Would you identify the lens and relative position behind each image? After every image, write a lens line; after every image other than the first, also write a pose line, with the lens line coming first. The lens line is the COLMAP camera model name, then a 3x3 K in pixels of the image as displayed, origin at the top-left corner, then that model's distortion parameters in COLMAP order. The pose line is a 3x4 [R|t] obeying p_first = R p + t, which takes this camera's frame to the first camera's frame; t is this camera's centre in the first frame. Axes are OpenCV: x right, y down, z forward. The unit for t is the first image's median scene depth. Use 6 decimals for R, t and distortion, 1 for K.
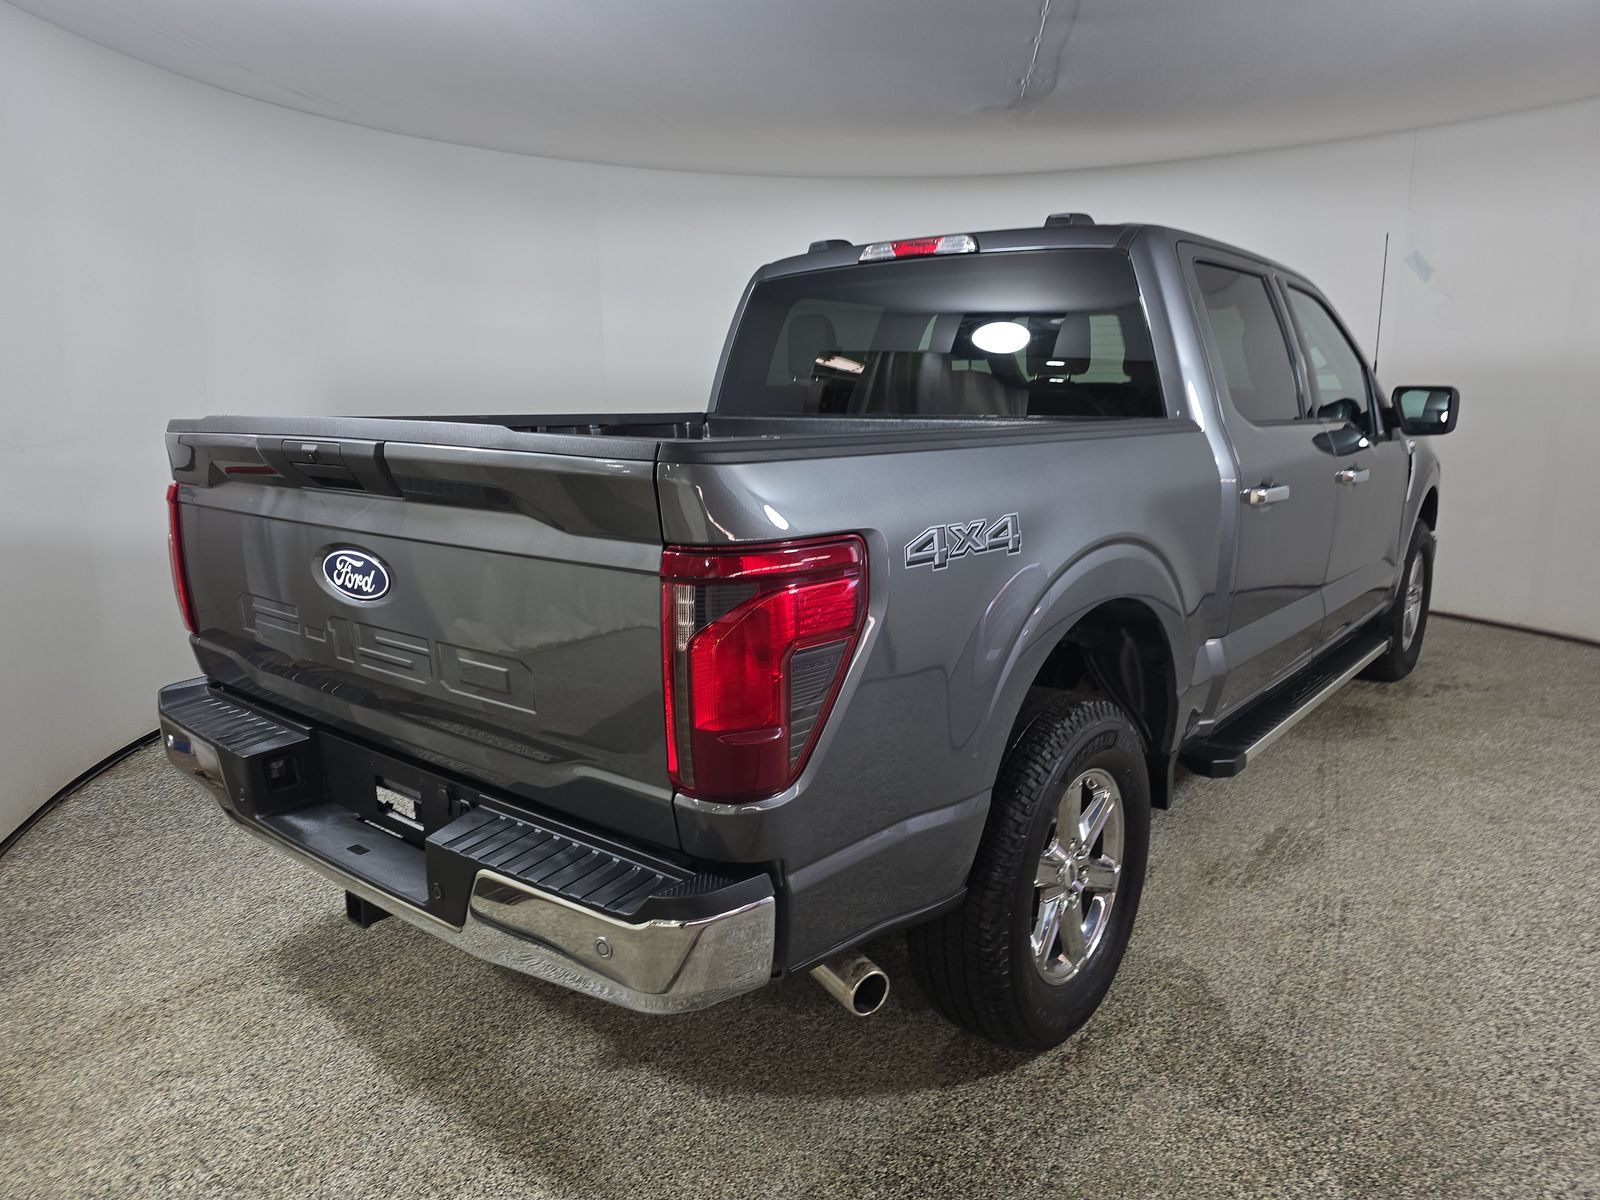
lens RADIAL K [[1095.9, 0, 783.4], [0, 1095.9, 608.2], [0, 0, 1]] dist [0.066766, -0.050434]
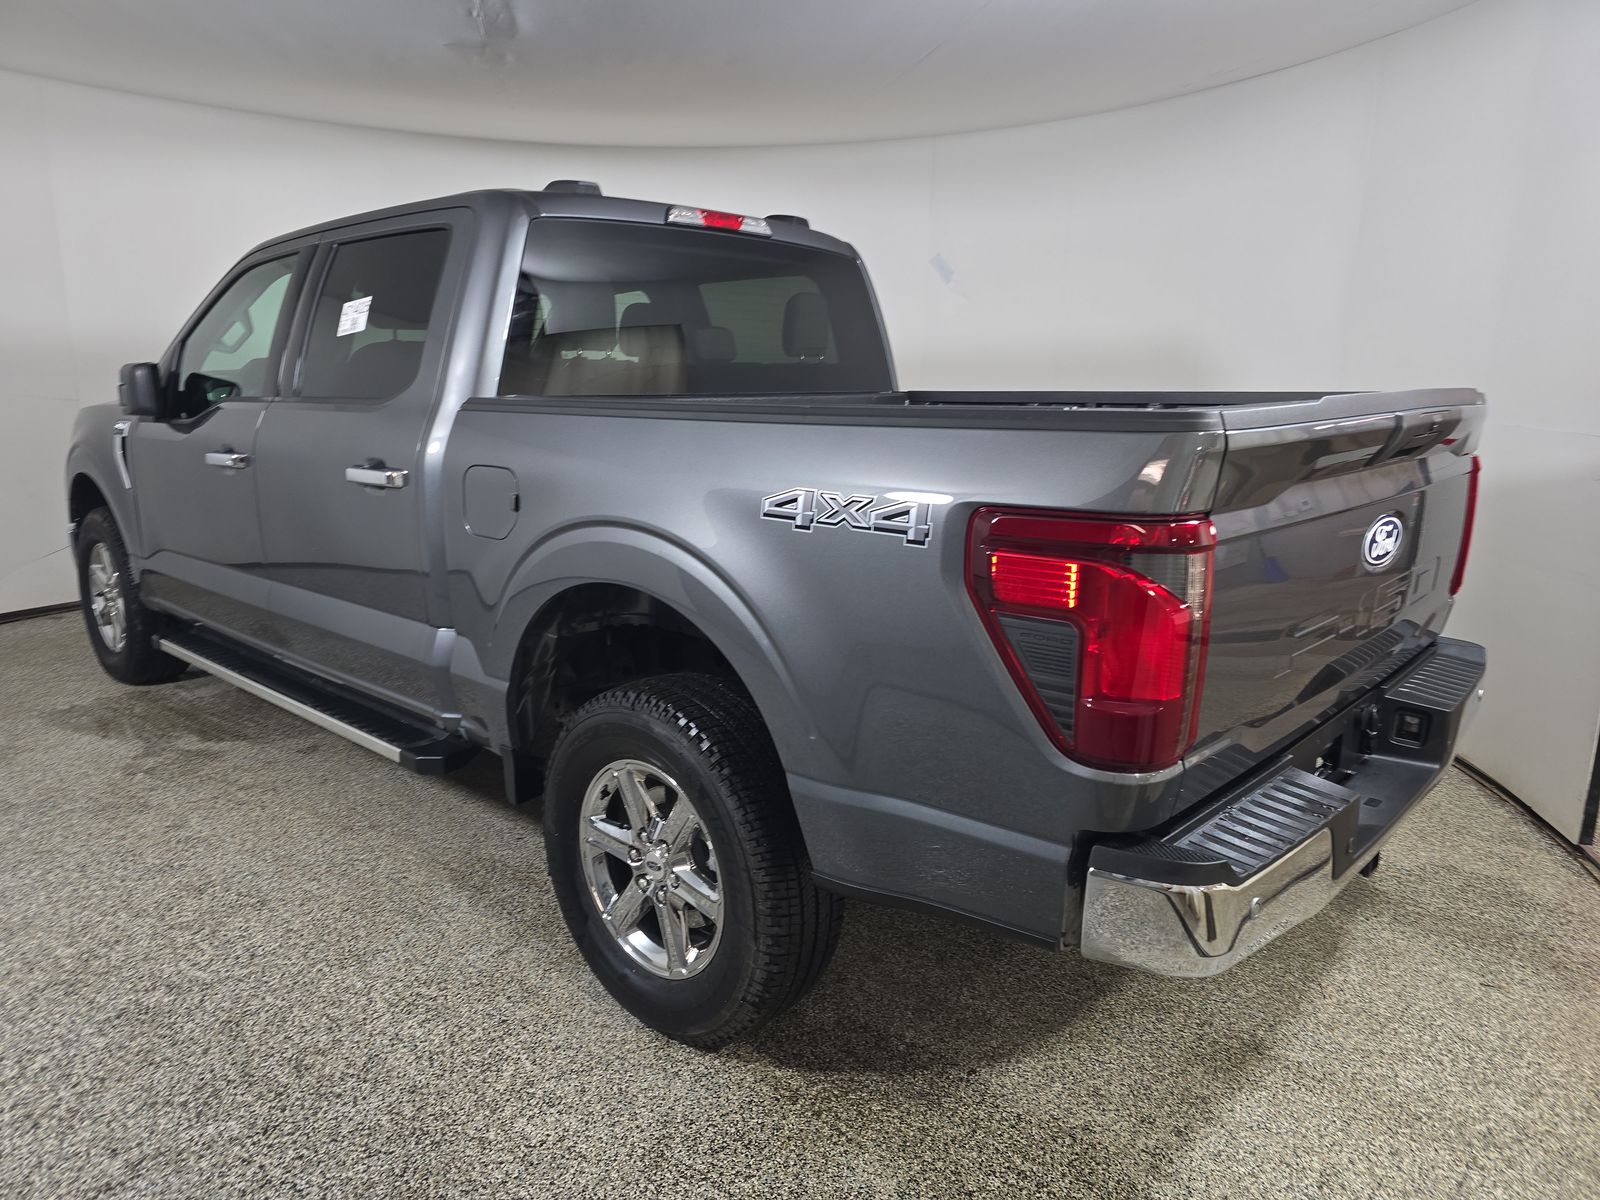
lens RADIAL K [[1095.9, 0, 783.4], [0, 1095.9, 608.2], [0, 0, 1]] dist [0.066766, -0.050434]
pose [[0.029990, -0.205802, 0.978134, -1.396784], [0.188388, 0.962200, 0.196674, -0.274007], [-0.981637, 0.178370, 0.067627, 1.447093]]
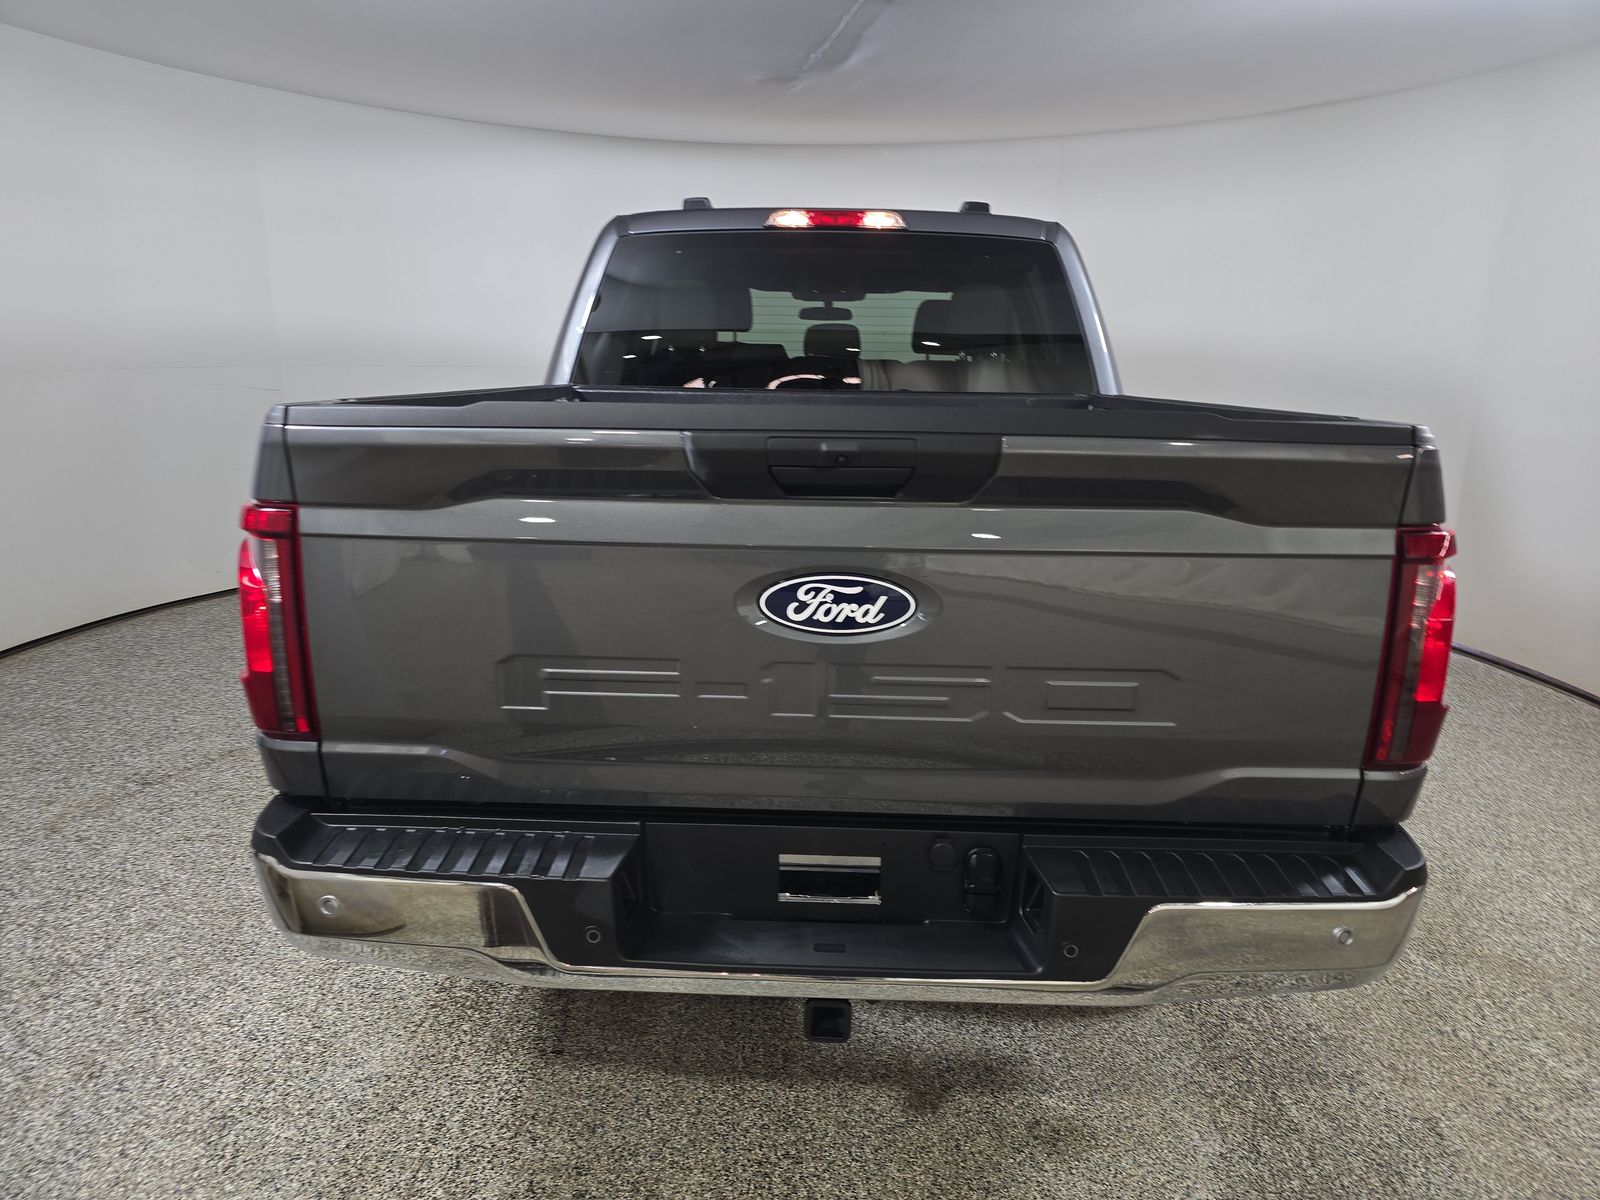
lens RADIAL K [[1095.9, 0, 783.4], [0, 1095.9, 608.2], [0, 0, 1]] dist [0.066766, -0.050434]
pose [[0.778109, -0.123498, 0.615870, -0.872587], [0.103677, 0.992284, 0.067990, -0.082330], [-0.619514, 0.010948, 0.784909, 0.399880]]
